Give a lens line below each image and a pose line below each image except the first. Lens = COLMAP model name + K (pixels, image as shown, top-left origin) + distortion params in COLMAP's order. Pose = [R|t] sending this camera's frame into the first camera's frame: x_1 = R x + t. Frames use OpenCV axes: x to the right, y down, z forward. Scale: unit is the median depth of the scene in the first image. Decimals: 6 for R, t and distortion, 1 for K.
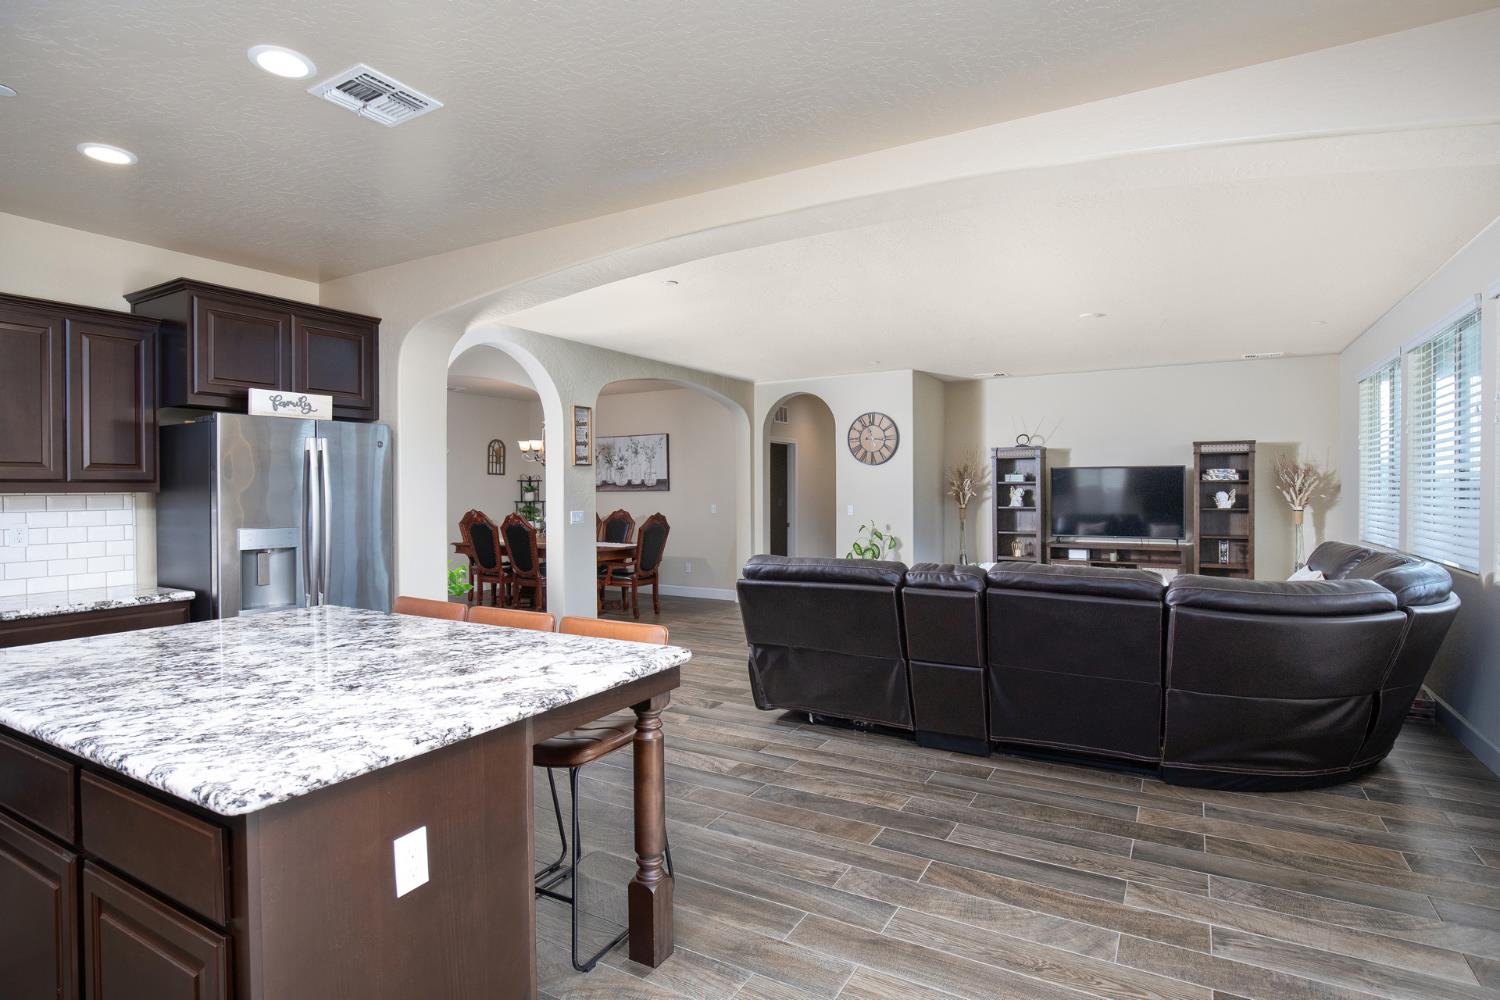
lens RADIAL K [[757.3, 0, 749.6], [0, 757.3, 502.8], [0, 0, 1]] dist [-0.016629, -0.000276]
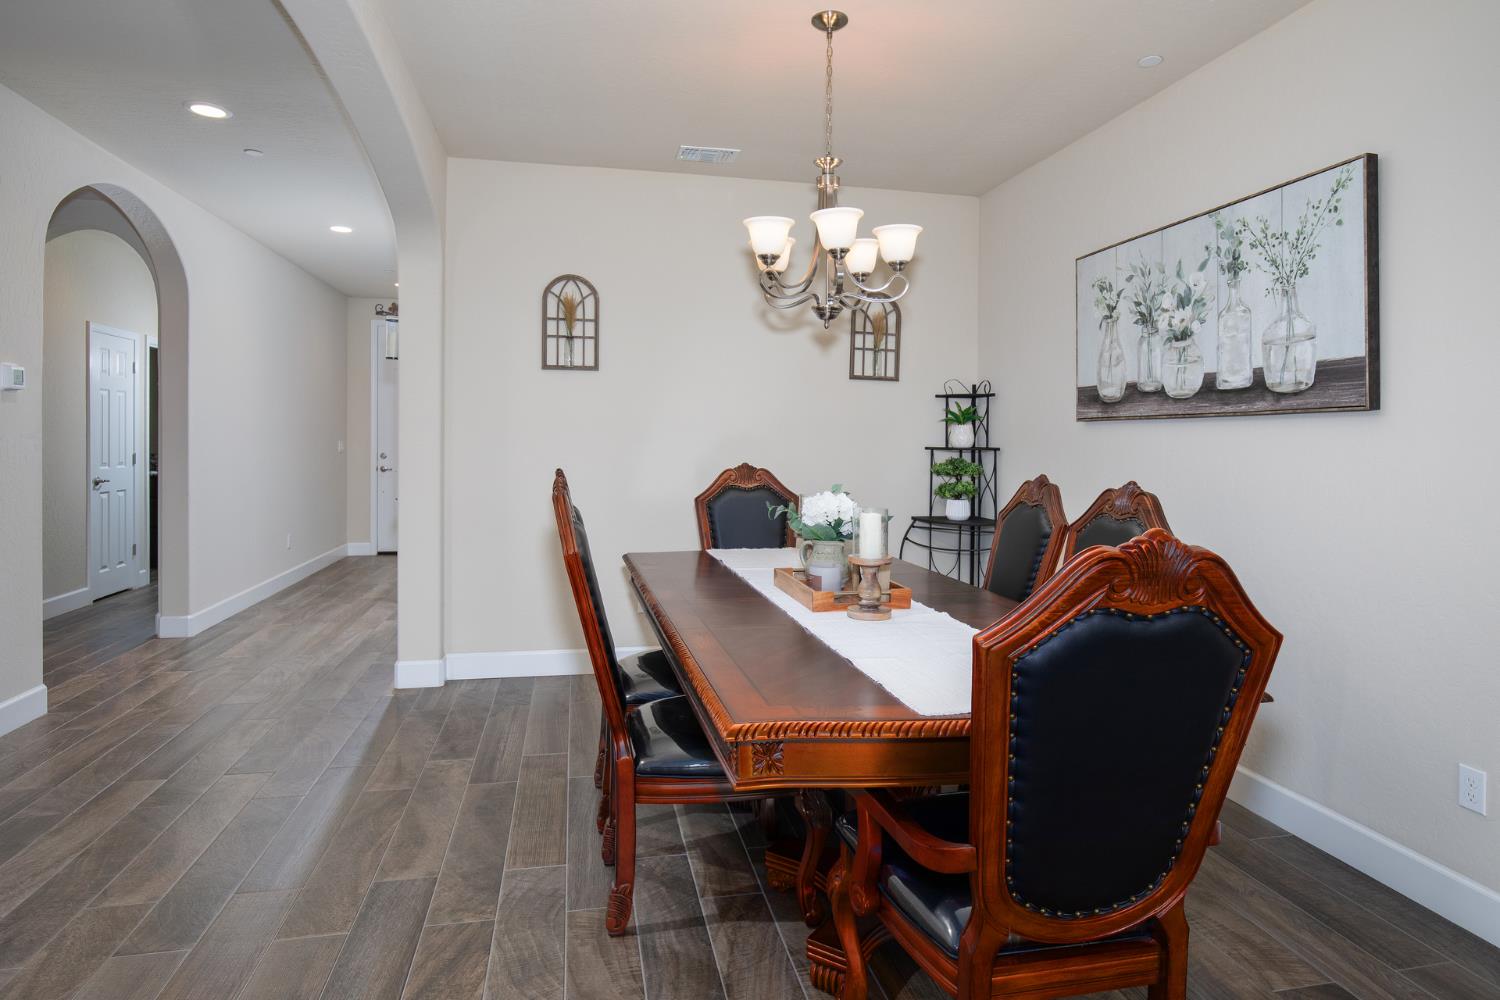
lens RADIAL K [[861.7, 0, 761.2], [0, 861.7, 451.1], [0, 0, 1]] dist [-0.008705, 0.001225]
pose [[0.667827, 0.020285, -0.744040, -0.099246], [-0.028624, 0.999589, 0.001561, 0.003176], [0.743766, 0.020255, 0.668134, 1.809283]]
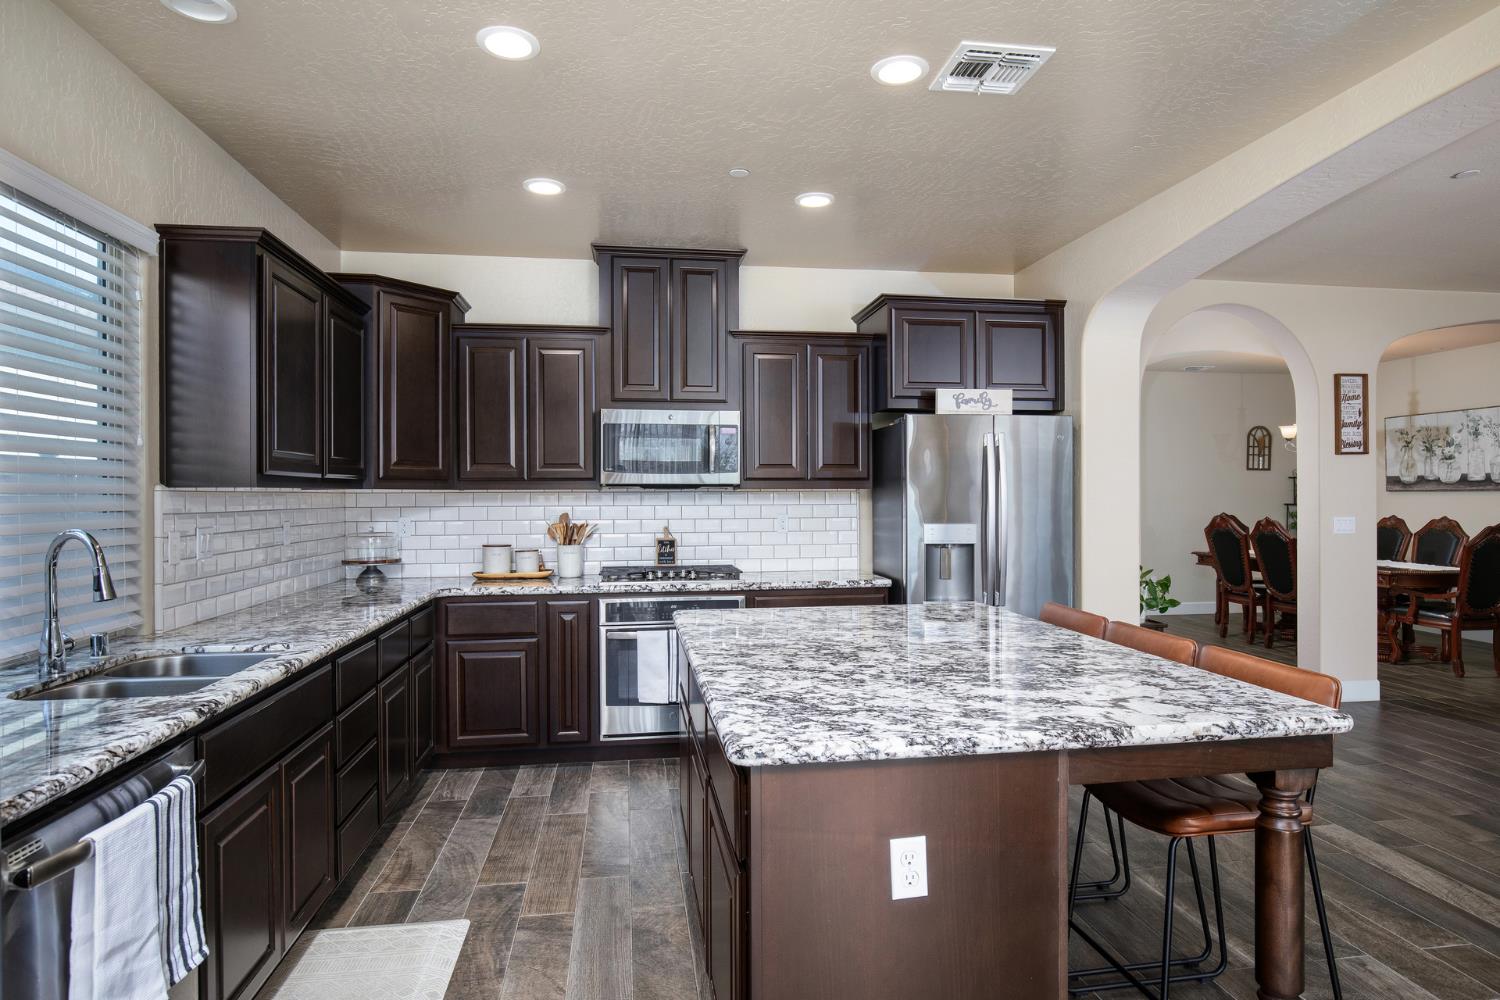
lens RADIAL K [[861.7, 0, 765.6], [0, 861.7, 501.0], [0, 0, 1]] dist [-0.008705, 0.001225]
pose [[0.634487, 0.009832, -0.772871, 0.105237], [-0.013970, 0.999902, 0.001251, 0.004673], [0.772808, 0.010003, 0.634562, 0.061558]]
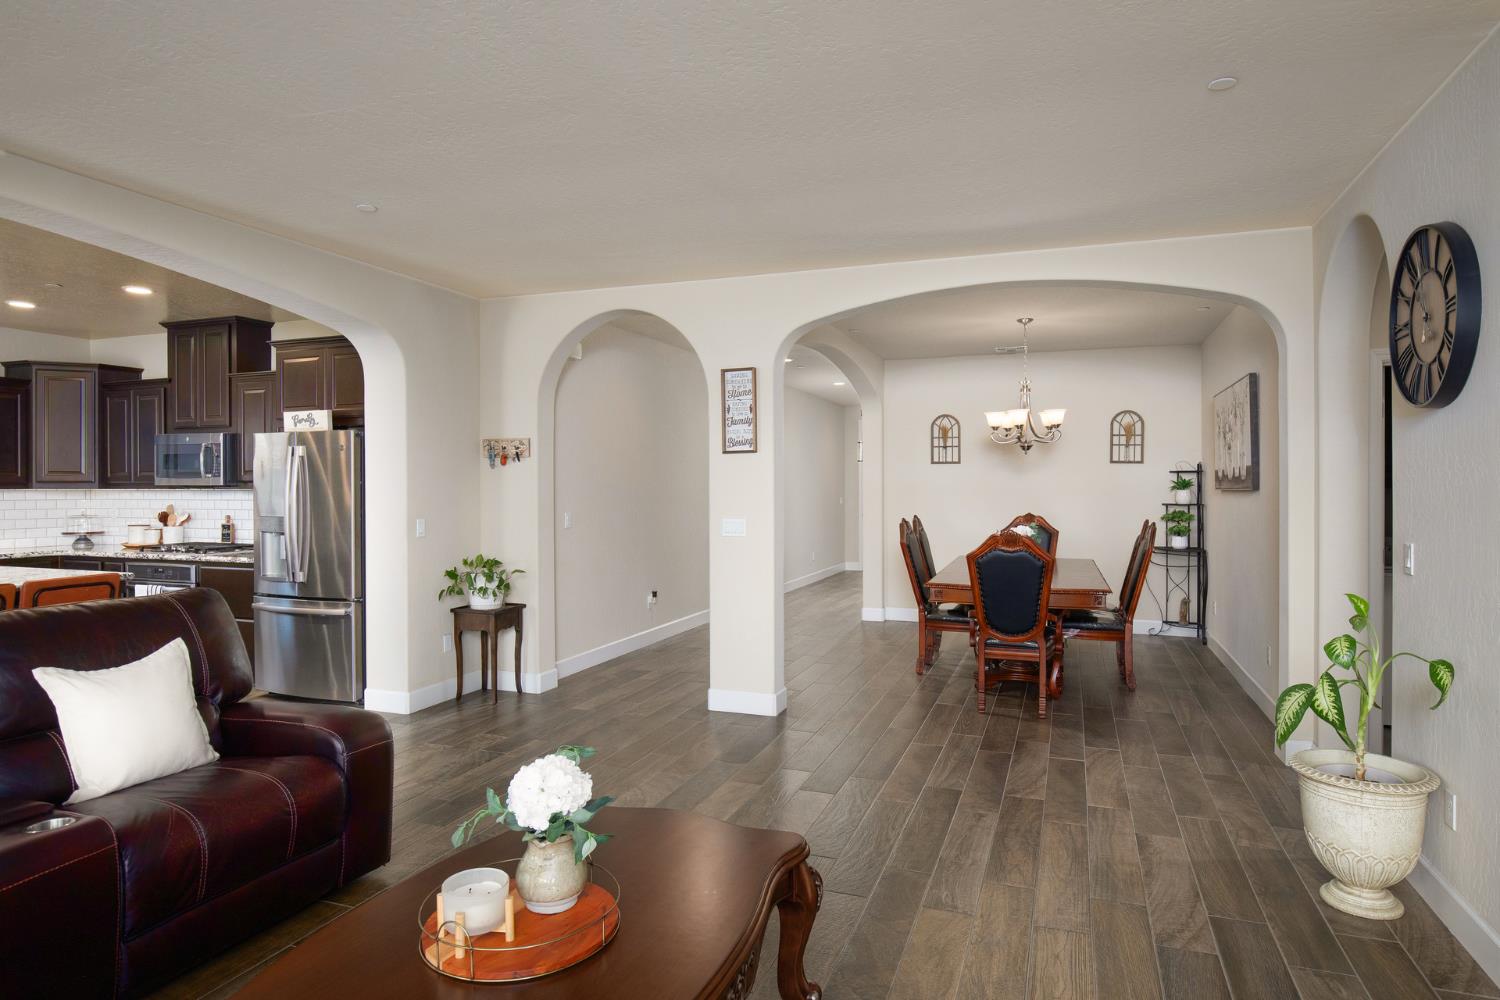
lens RADIAL K [[861.7, 0, 755.3], [0, 861.7, 492.6], [0, 0, 1]] dist [-0.008705, 0.001225]
pose [[0.168231, 0.013870, -0.985650, 0.968053], [-0.017079, 0.999792, 0.011154, -0.039400], [0.985600, 0.014958, 0.168433, 1.536185]]
